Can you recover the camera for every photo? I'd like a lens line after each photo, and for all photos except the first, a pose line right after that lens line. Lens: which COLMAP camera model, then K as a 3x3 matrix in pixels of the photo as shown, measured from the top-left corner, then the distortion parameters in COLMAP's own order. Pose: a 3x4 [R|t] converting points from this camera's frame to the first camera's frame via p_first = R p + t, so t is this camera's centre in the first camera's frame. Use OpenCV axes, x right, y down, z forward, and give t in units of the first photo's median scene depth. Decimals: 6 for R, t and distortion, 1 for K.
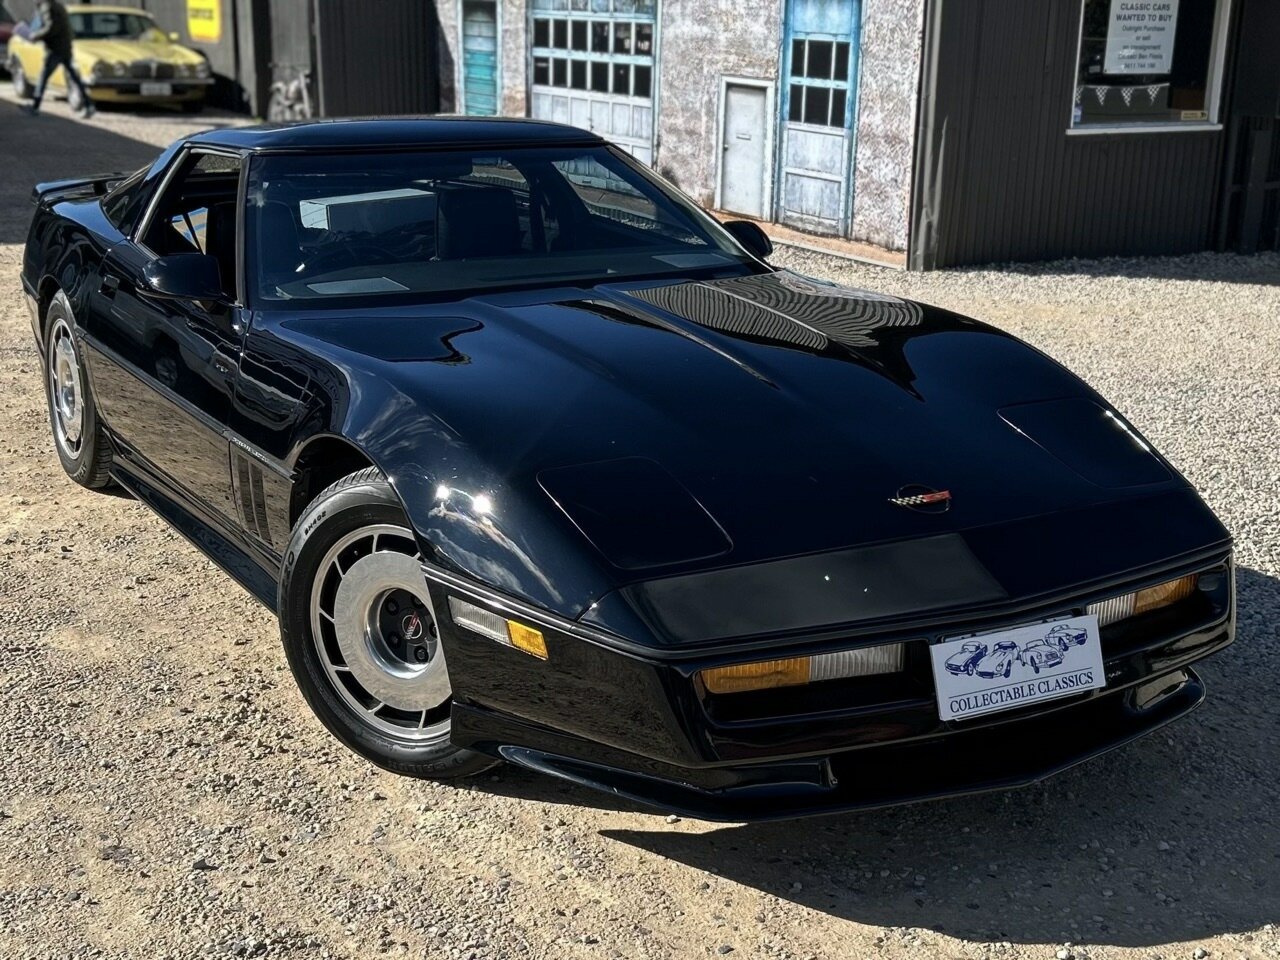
lens RADIAL K [[1655.6, 0, 644.9], [0, 1655.6, 517.4], [0, 0, 1]] dist [0.161752, -0.417790]
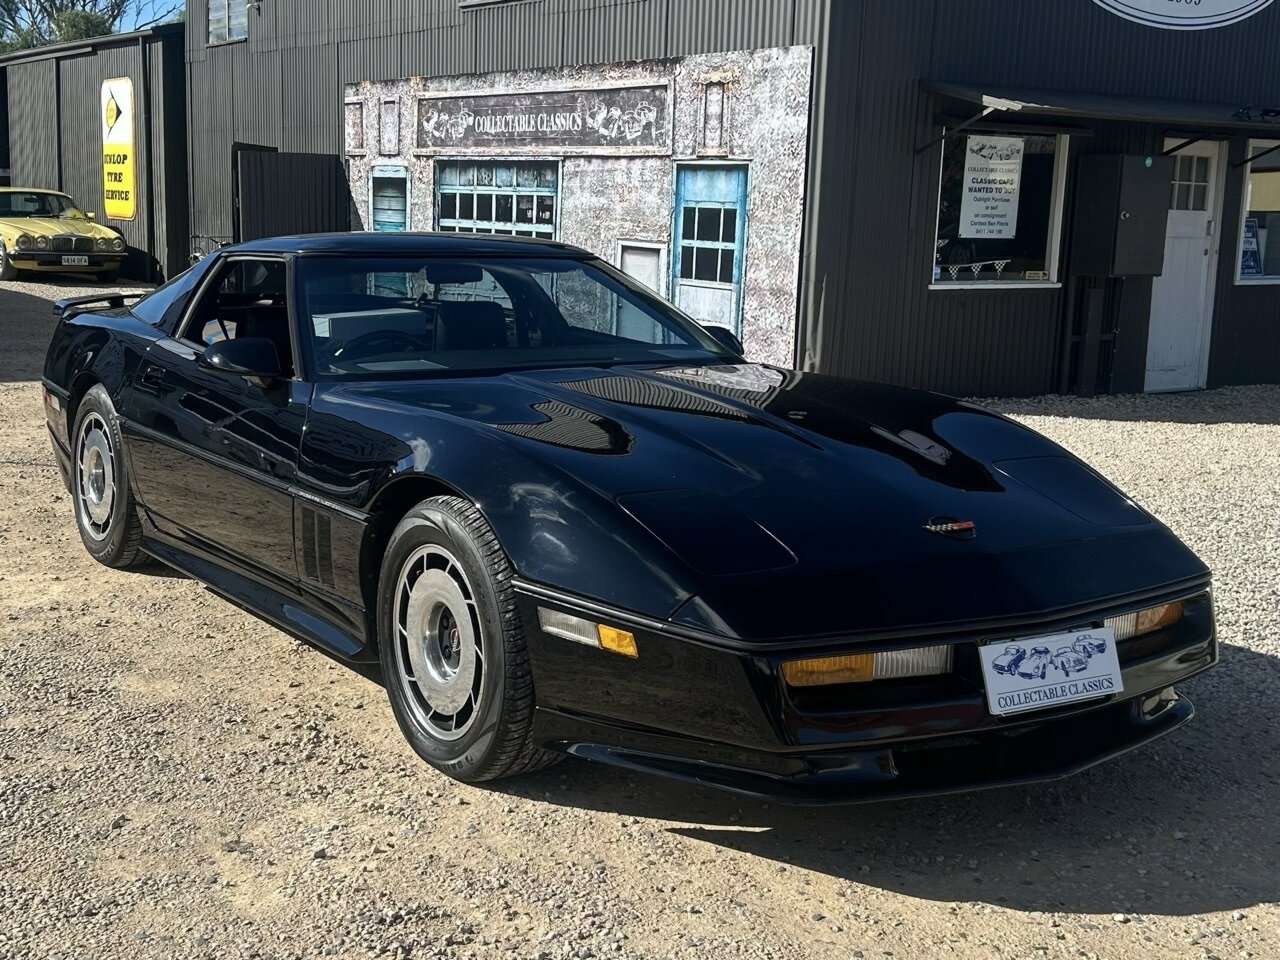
lens RADIAL K [[1531.4, 0, 583.0], [0, 1531.4, 483.7], [0, 0, 1]] dist [0.150874, -0.349896]
pose [[0.998654, 0.000088, 0.051861, -0.128046], [0.005890, 0.993336, -0.115108, 0.073993], [-0.051526, 0.115258, 0.991998, -0.028116]]
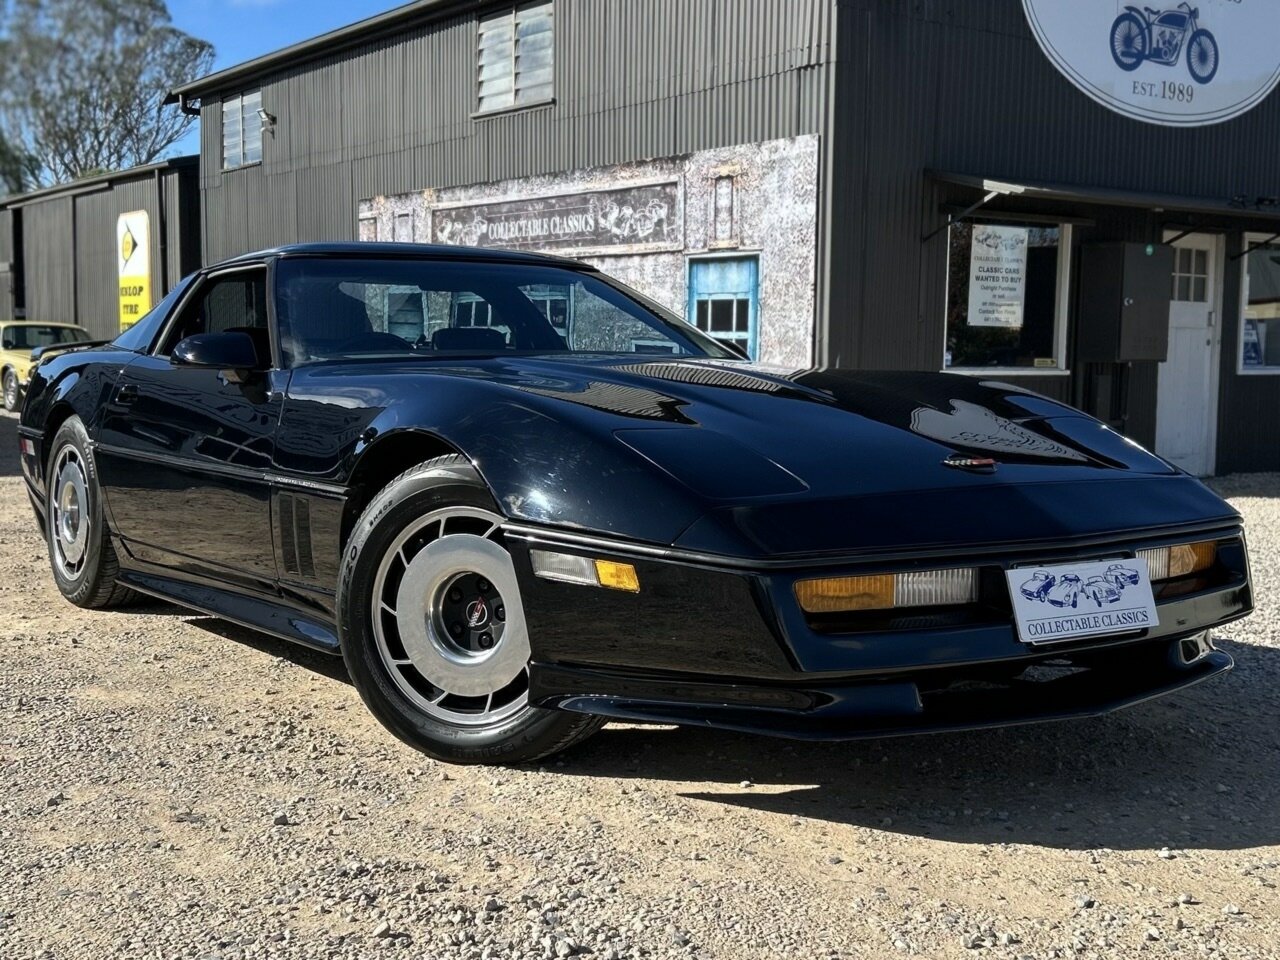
lens RADIAL K [[1517.6, 0, 679.5], [0, 1517.6, 509.0], [0, 0, 1]] dist [0.147678, -0.358779]
pose [[0.994988, -0.015026, 0.098854, -0.105404], [0.033414, 0.981776, -0.187080, 0.177460], [-0.094242, 0.189445, 0.977358, 0.065888]]
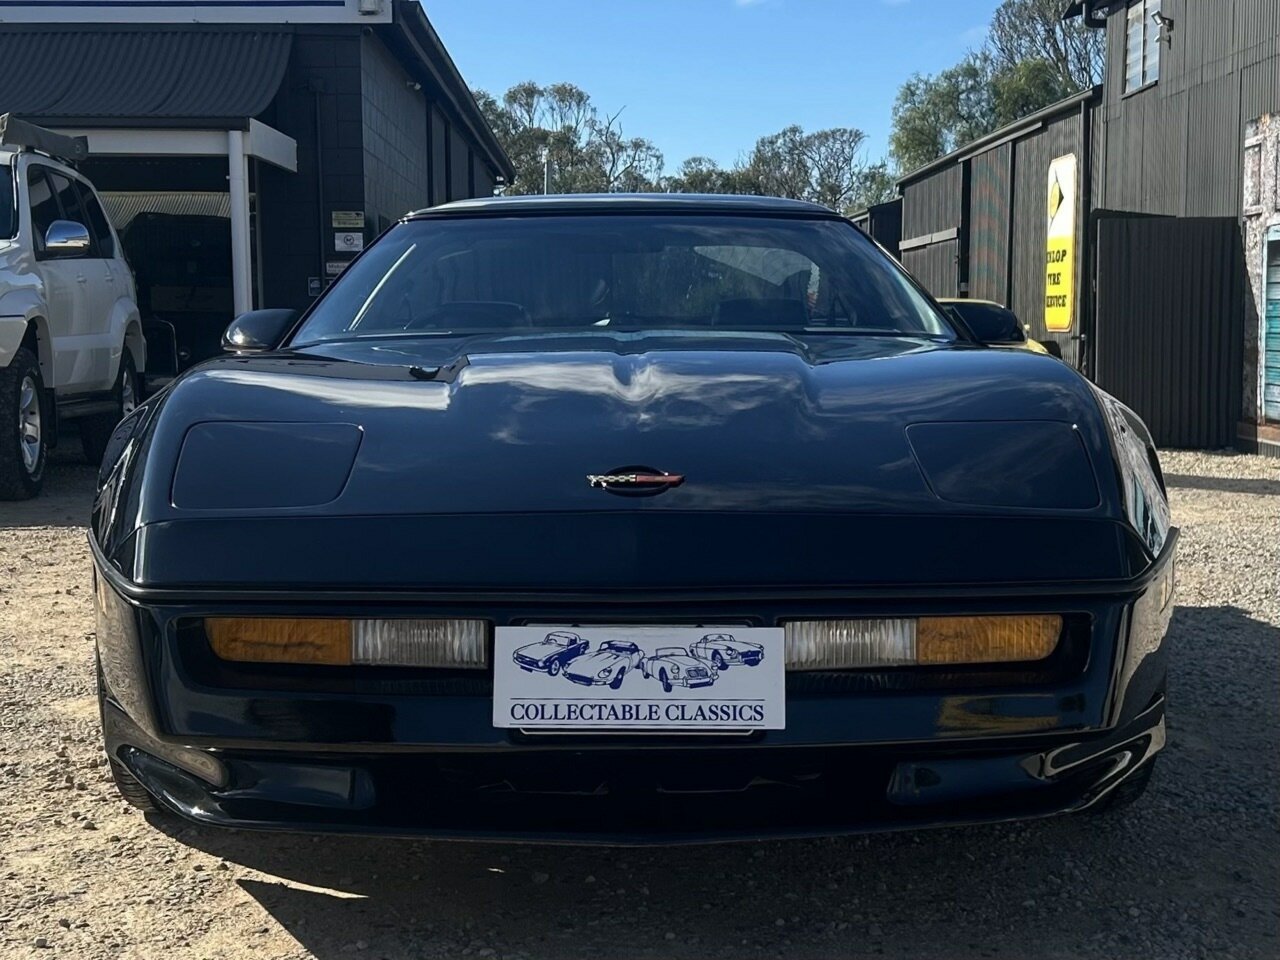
lens RADIAL K [[1984.2, 0, 637.5], [0, 1984.2, 539.1], [0, 0, 1]] dist [0.213458, -0.722424]
pose [[0.875435, 0.033575, -0.482169, 0.556351], [-0.124110, 0.979751, -0.157113, 0.144381], [0.467130, 0.197384, 0.861875, 0.204475]]
